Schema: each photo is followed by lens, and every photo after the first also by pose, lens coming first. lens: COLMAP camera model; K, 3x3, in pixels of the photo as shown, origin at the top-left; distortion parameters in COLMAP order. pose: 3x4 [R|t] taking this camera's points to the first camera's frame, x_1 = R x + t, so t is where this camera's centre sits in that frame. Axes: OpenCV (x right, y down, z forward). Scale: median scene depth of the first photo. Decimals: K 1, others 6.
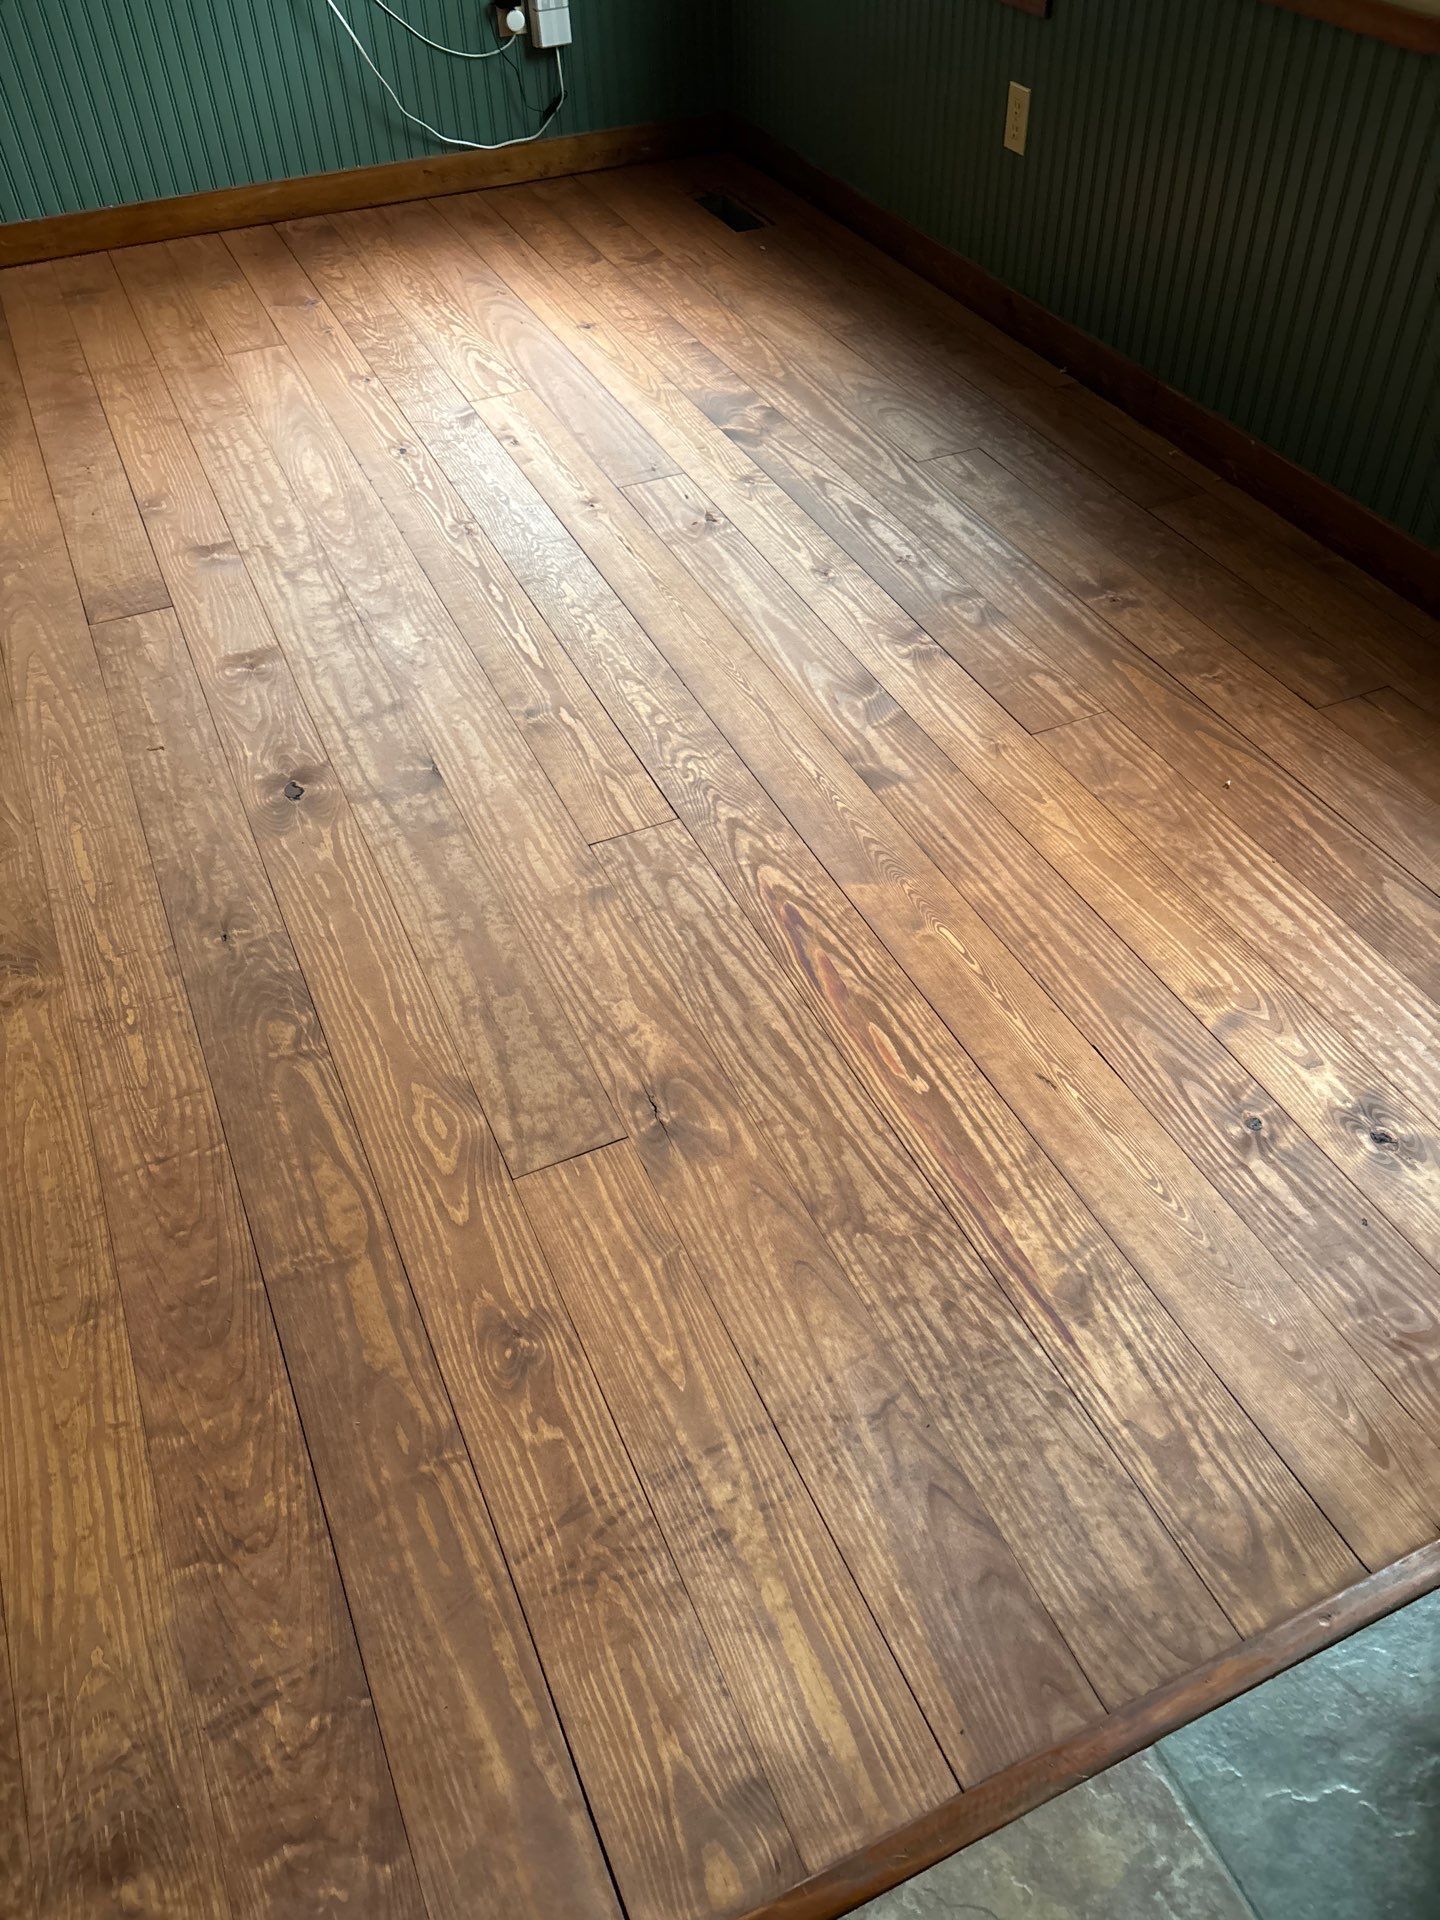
lens RADIAL K [[1449.3, 0, 727.9], [0, 1449.3, 948.6], [0, 0, 1]] dist [0.051045, -0.060125]
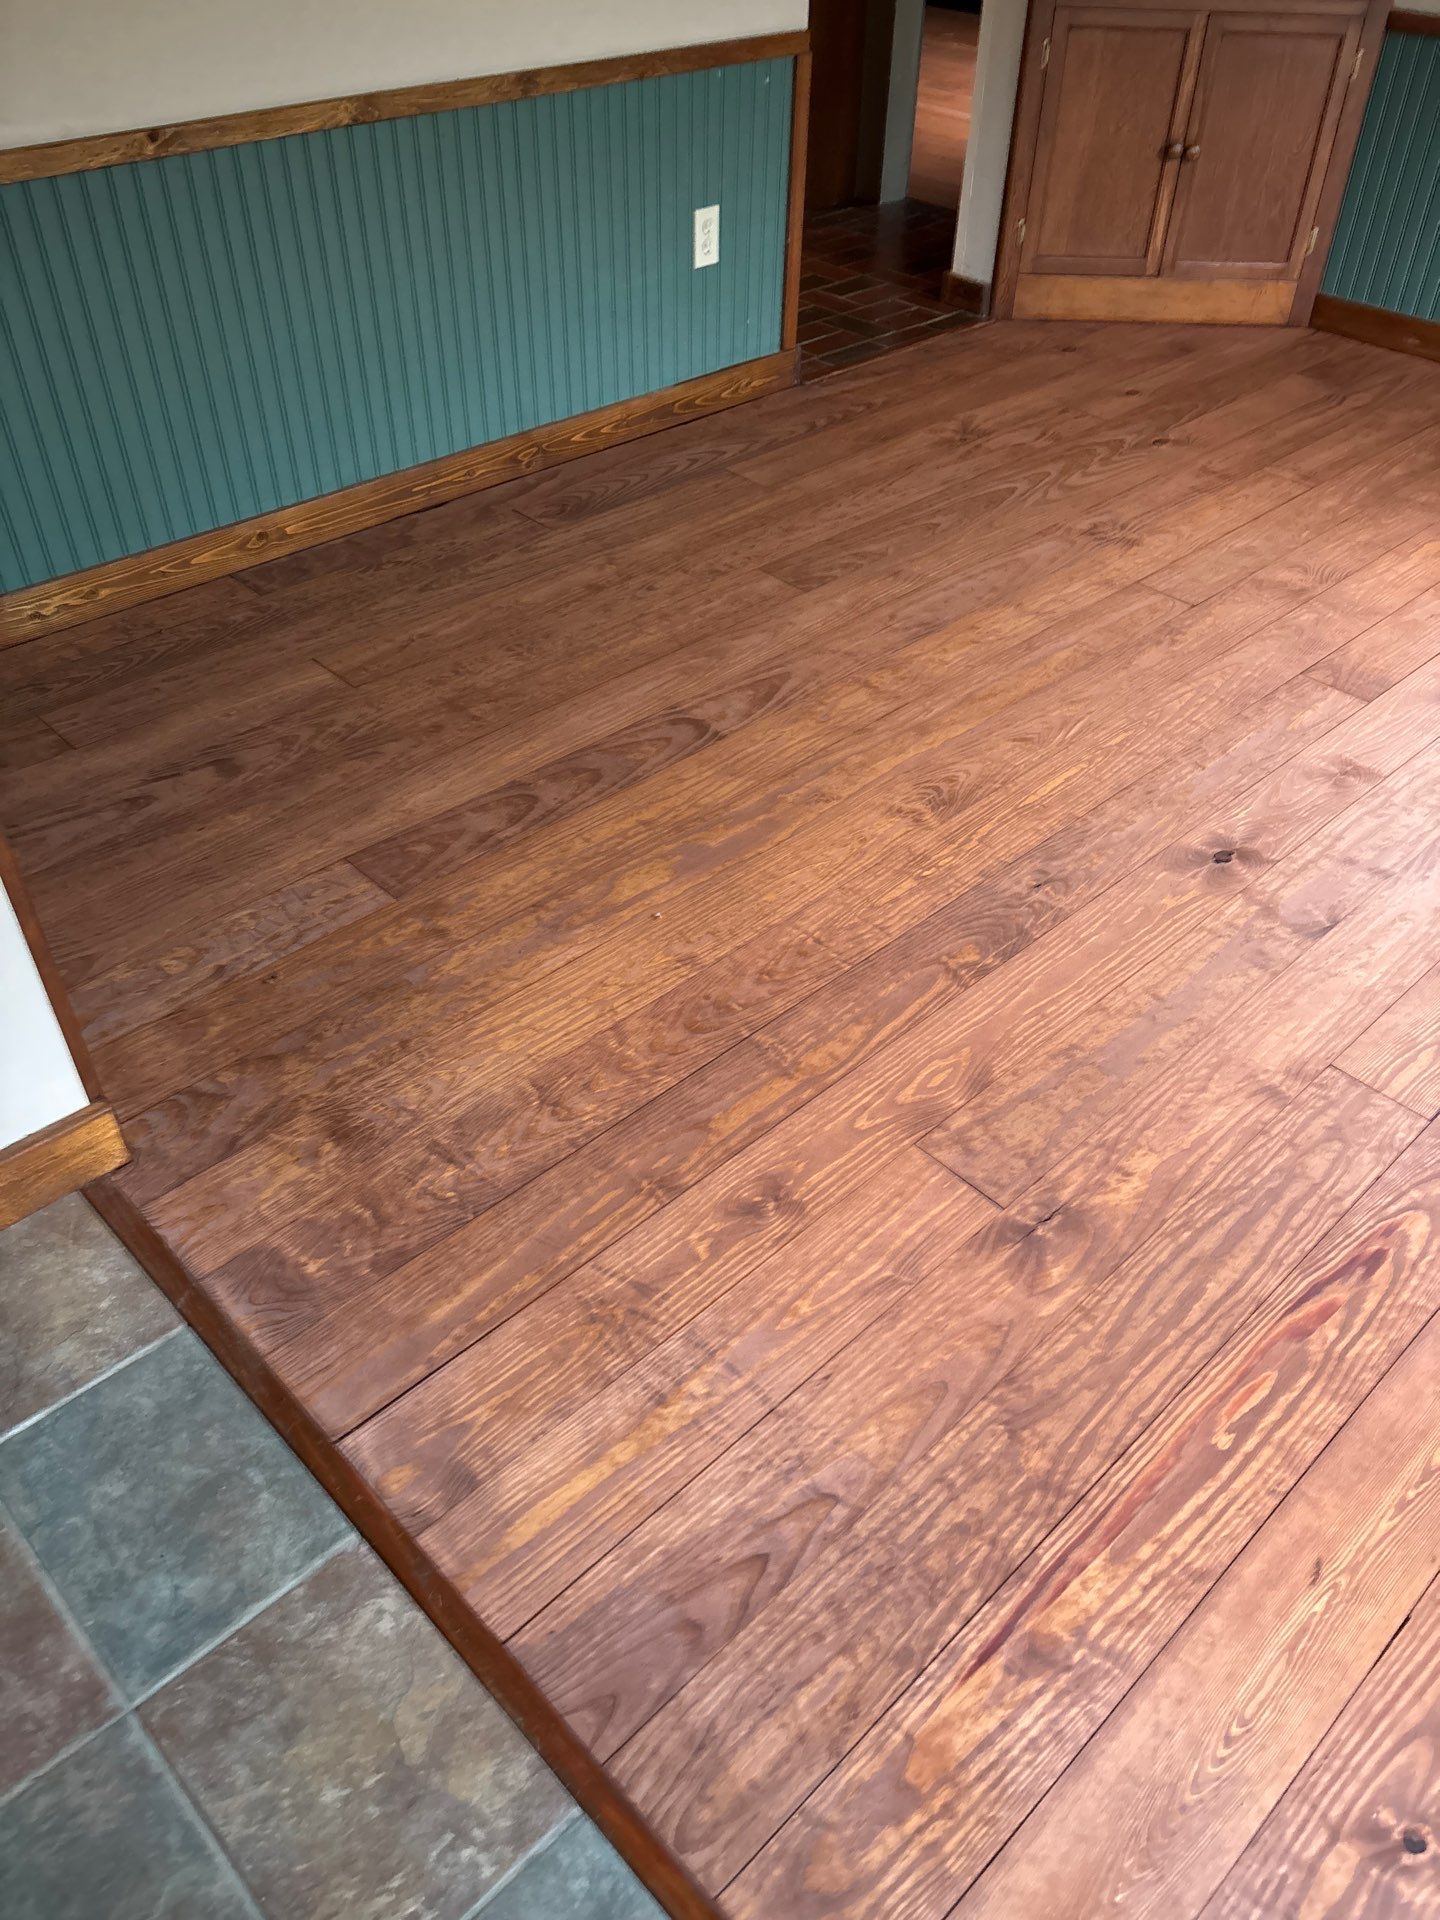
lens RADIAL K [[1449.3, 0, 740.6], [0, 1449.3, 976.4], [0, 0, 1]] dist [0.051045, -0.060125]
pose [[0.334020, 0.639394, -0.692537, 0.502644], [-0.680216, 0.672133, 0.292479, -0.163479], [0.652486, 0.373381, 0.659431, 0.145198]]
